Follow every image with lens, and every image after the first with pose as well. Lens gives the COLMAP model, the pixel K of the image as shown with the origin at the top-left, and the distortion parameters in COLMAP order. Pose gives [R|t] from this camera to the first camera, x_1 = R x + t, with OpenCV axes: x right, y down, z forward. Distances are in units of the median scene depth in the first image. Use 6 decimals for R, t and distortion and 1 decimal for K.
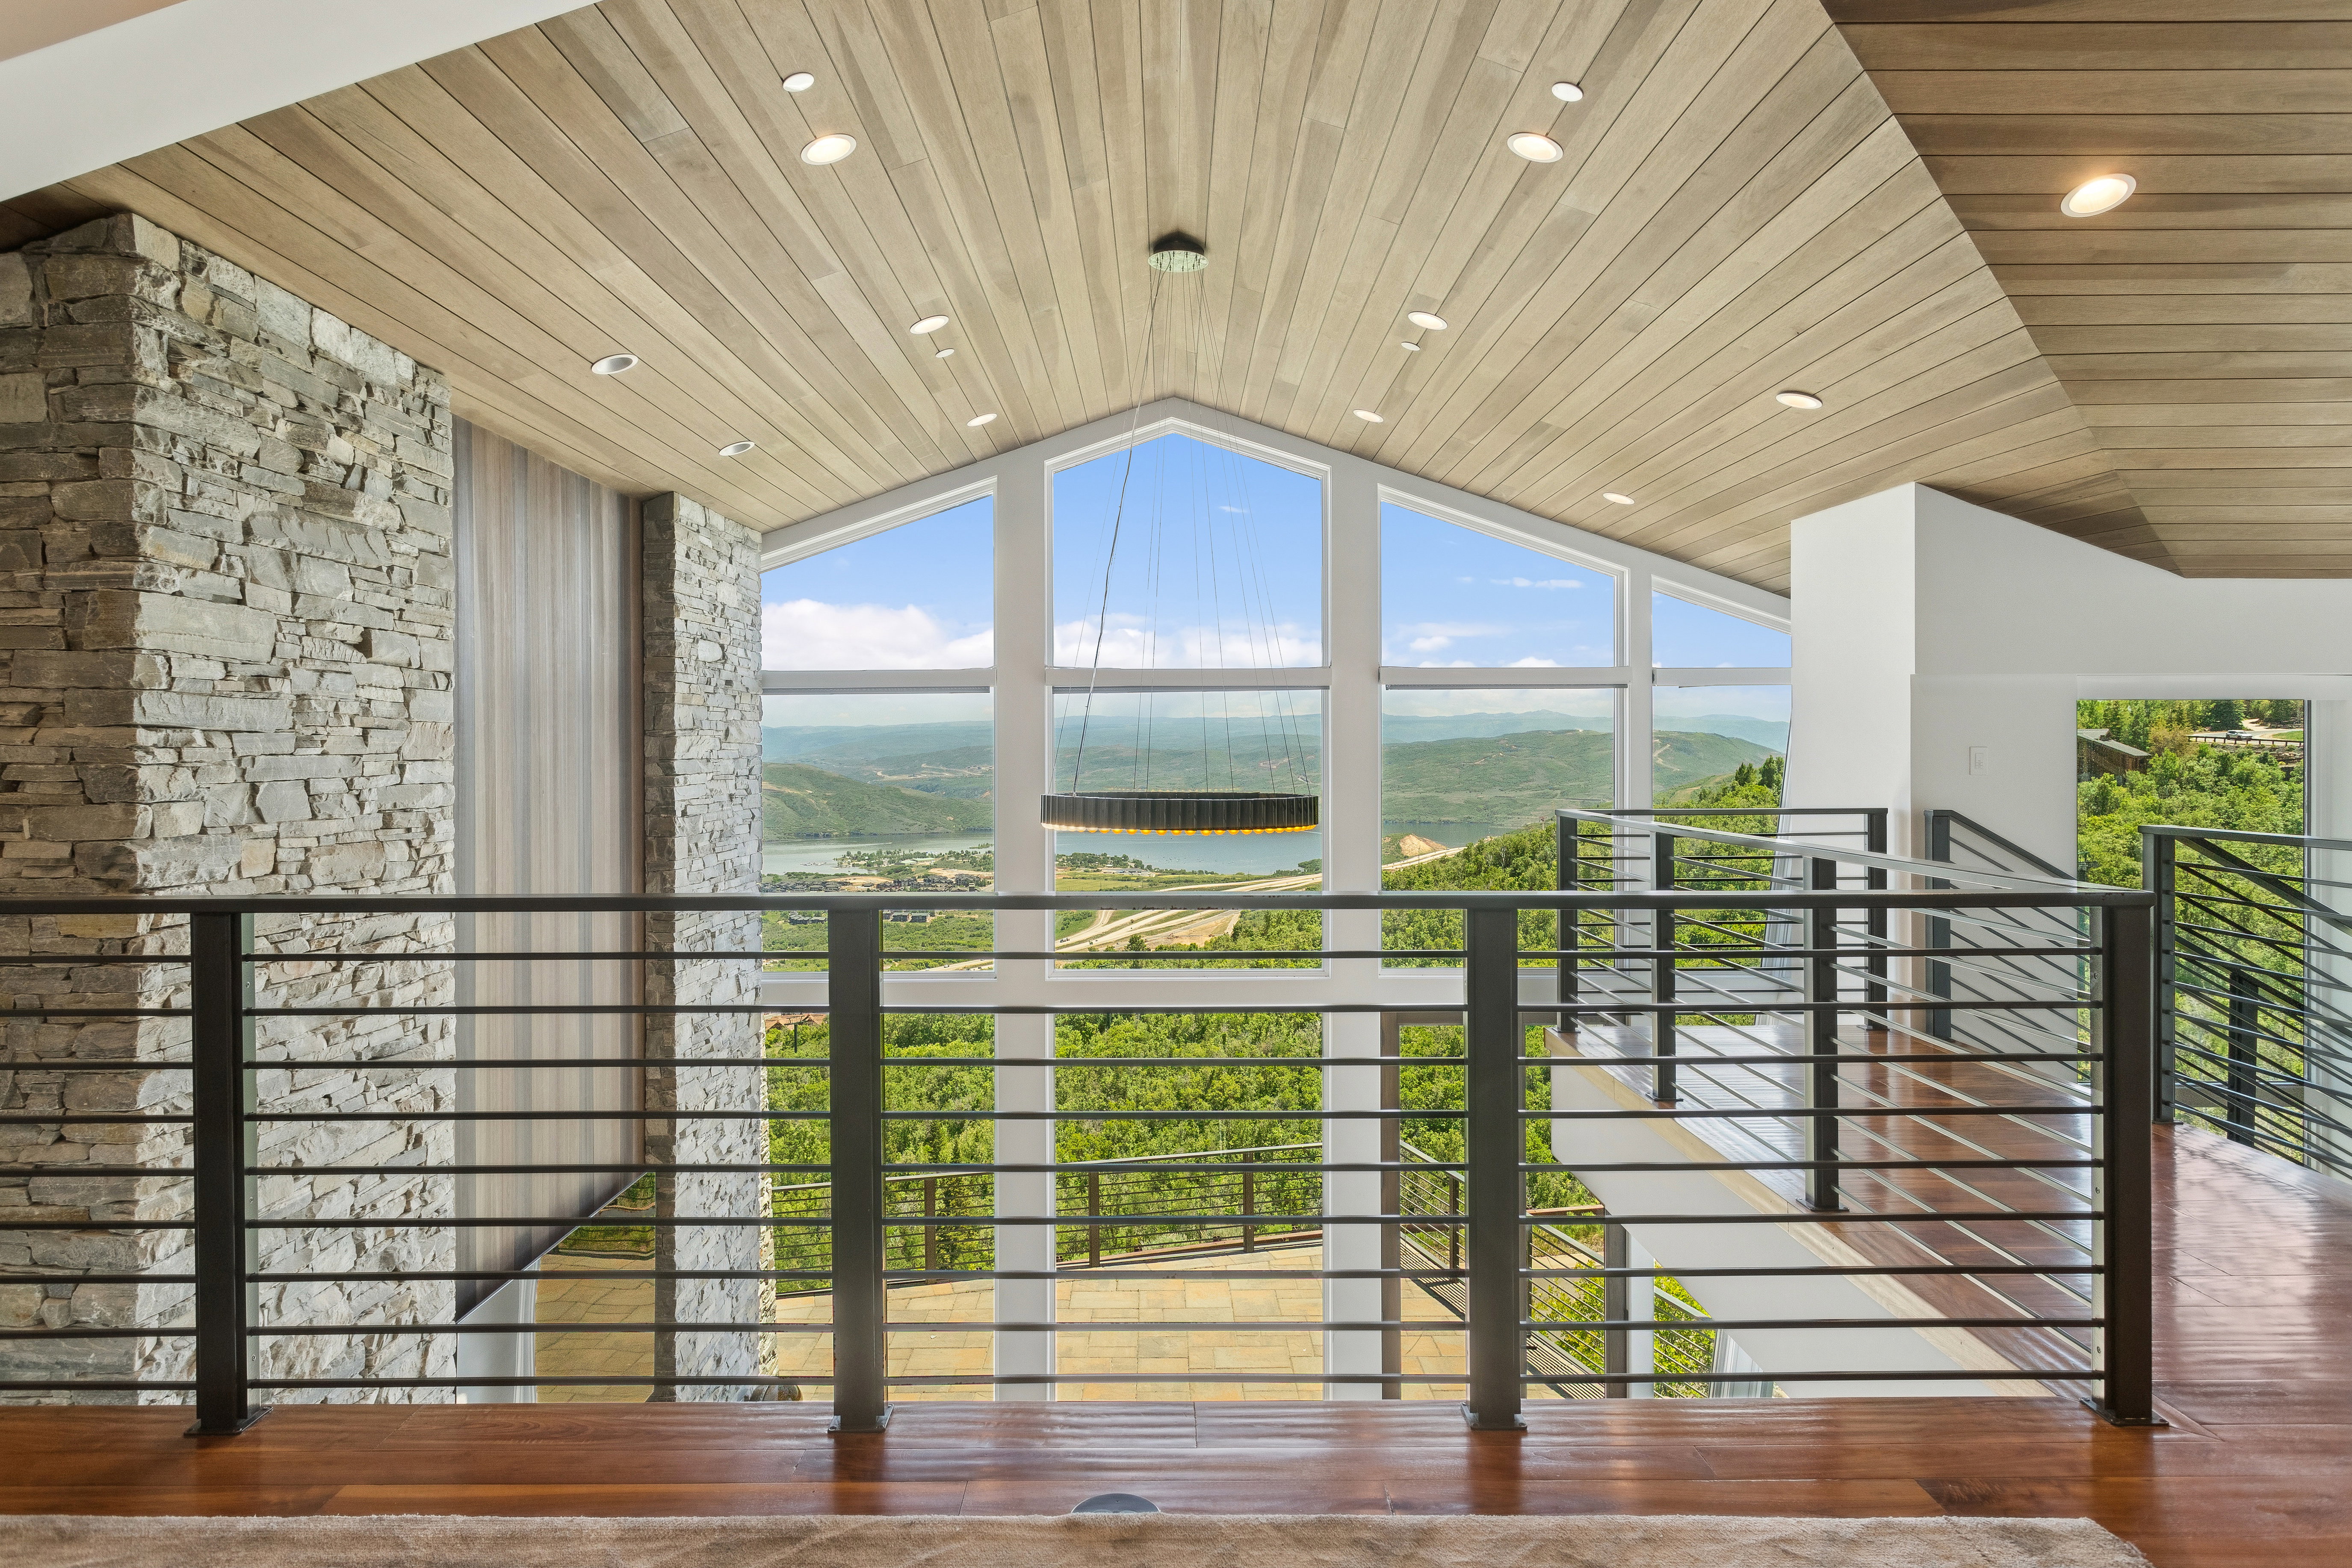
lens RADIAL K [[1442.2, 0, 1177.5], [0, 1442.2, 764.0], [0, 0, 1]] dist [0.000201, 0.001094]
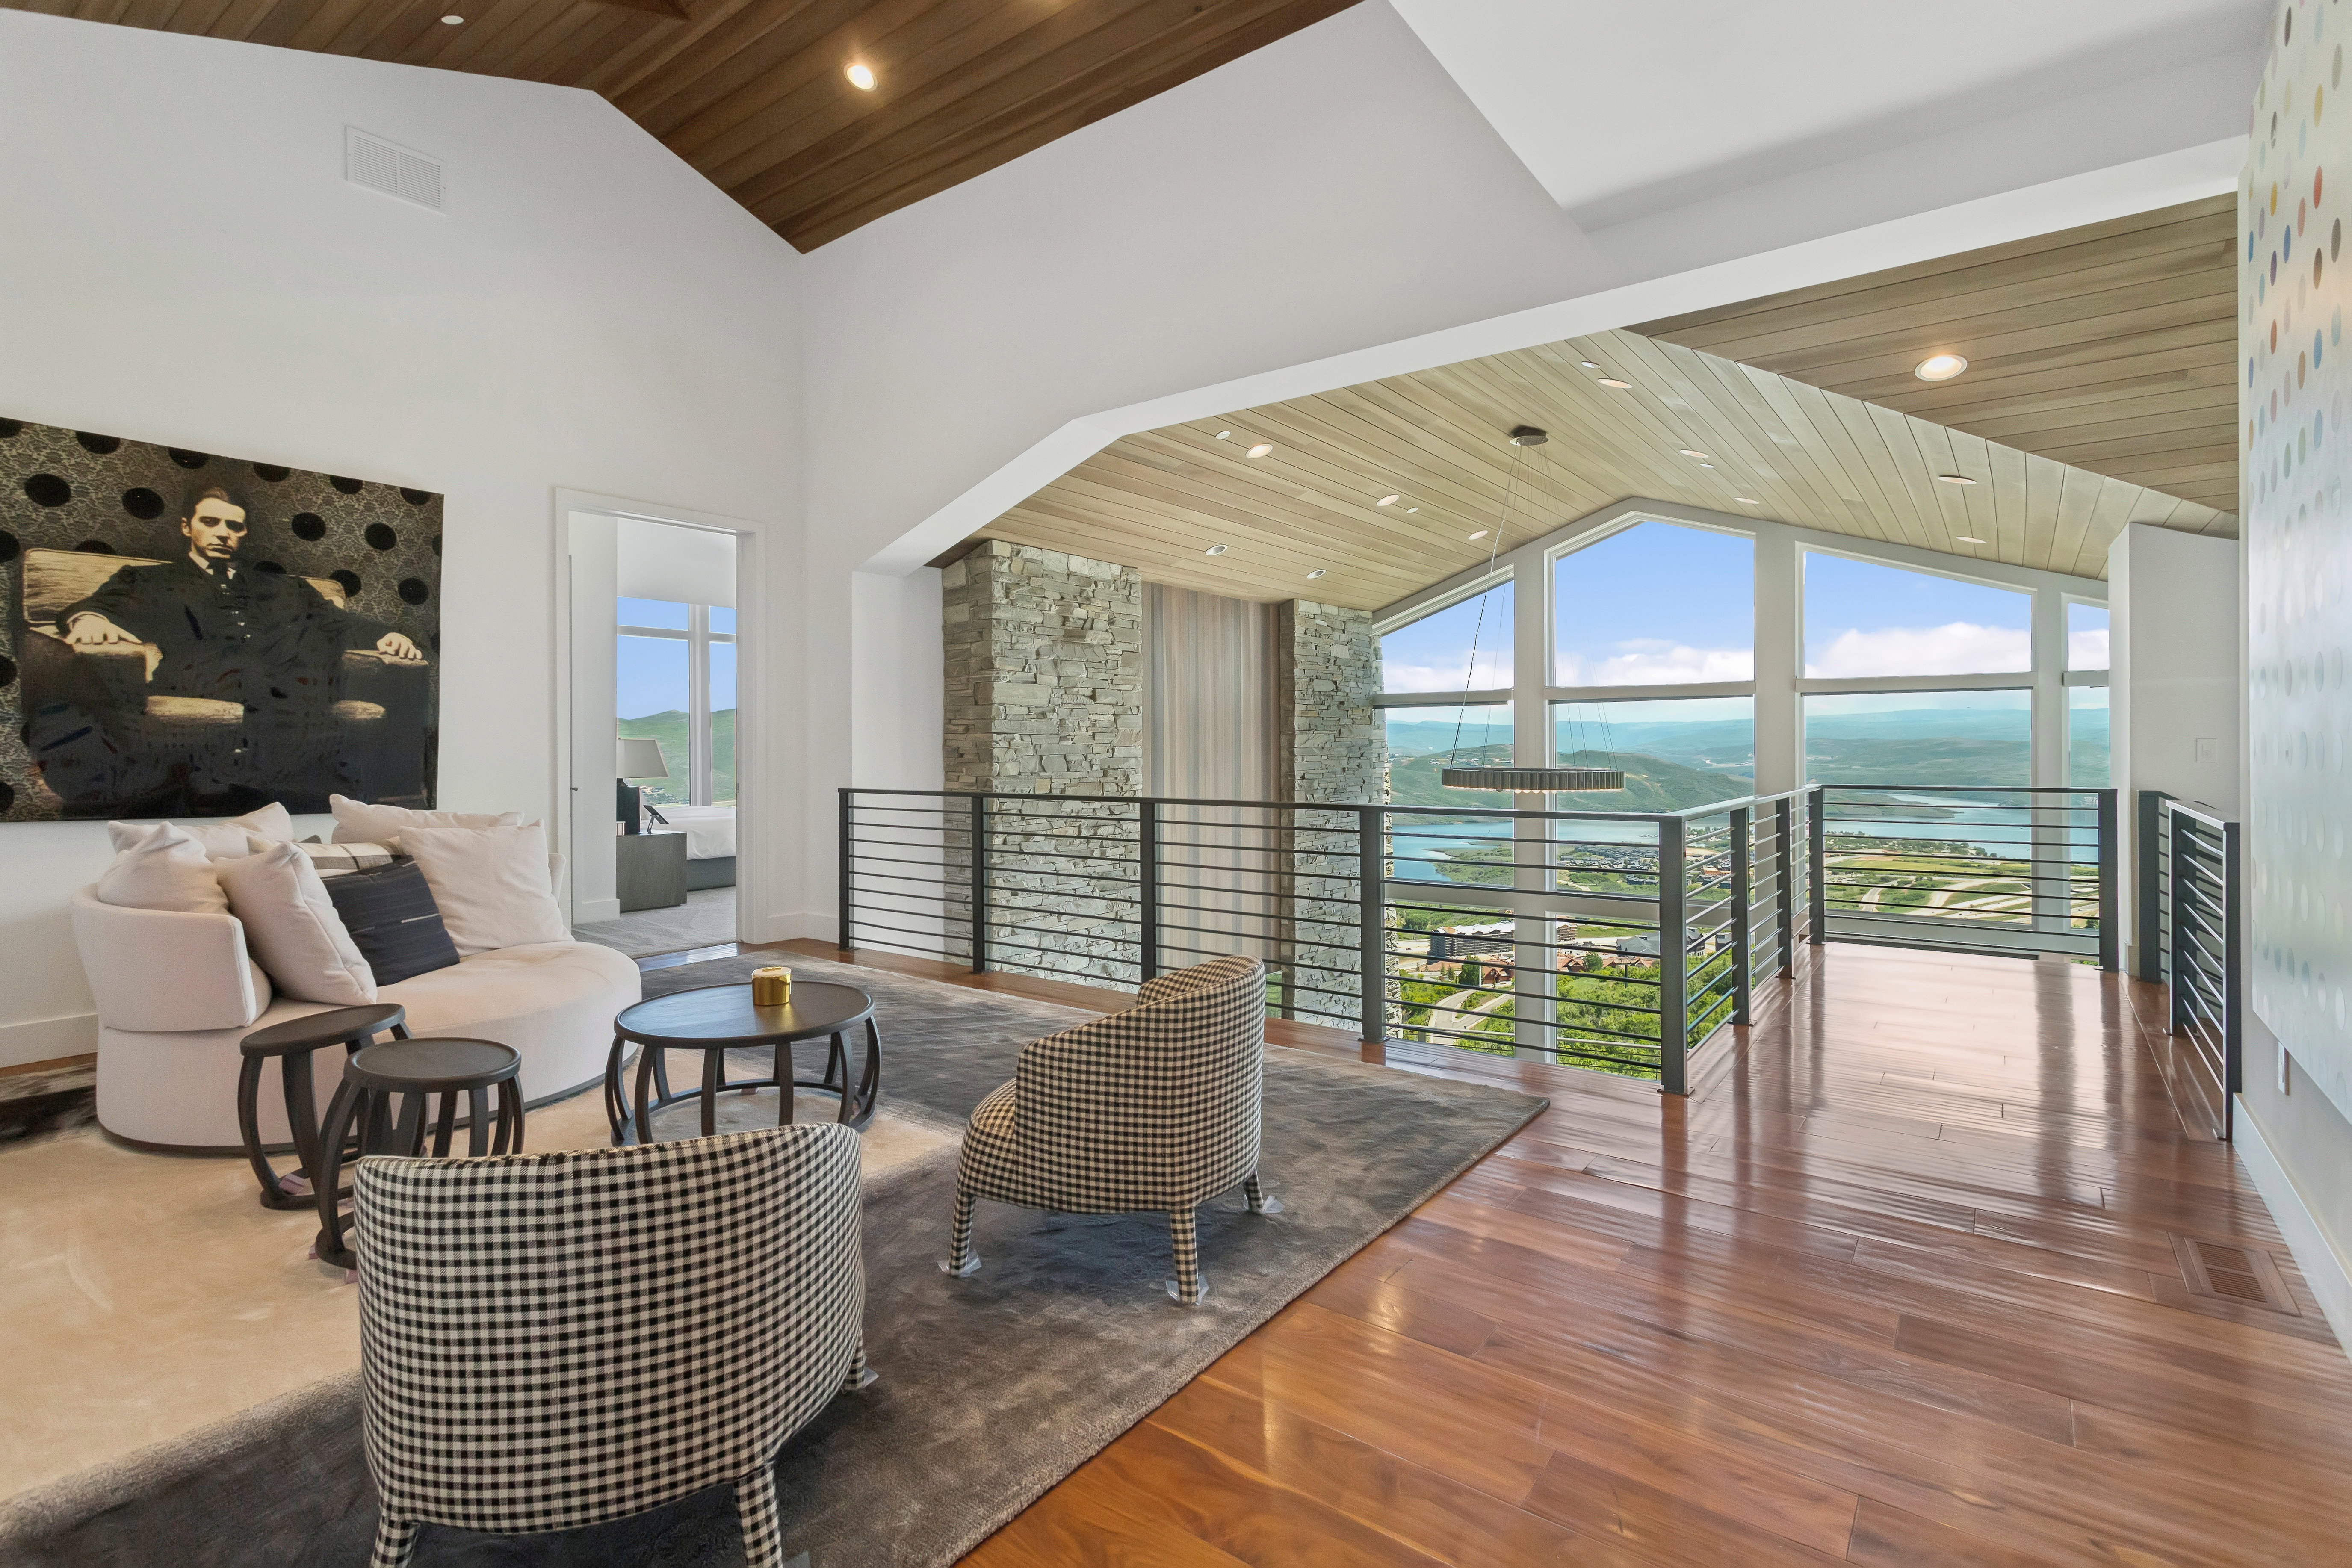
lens RADIAL K [[1125.1, 0, 1161.9], [0, 1125.1, 737.4], [0, 0, 1]] dist [0.005750, 0.002403]
pose [[0.793050, -0.002918, -0.609150, 0.337116], [-0.005316, 0.999917, -0.011711, 0.001892], [0.609133, 0.012526, 0.792969, -0.193487]]
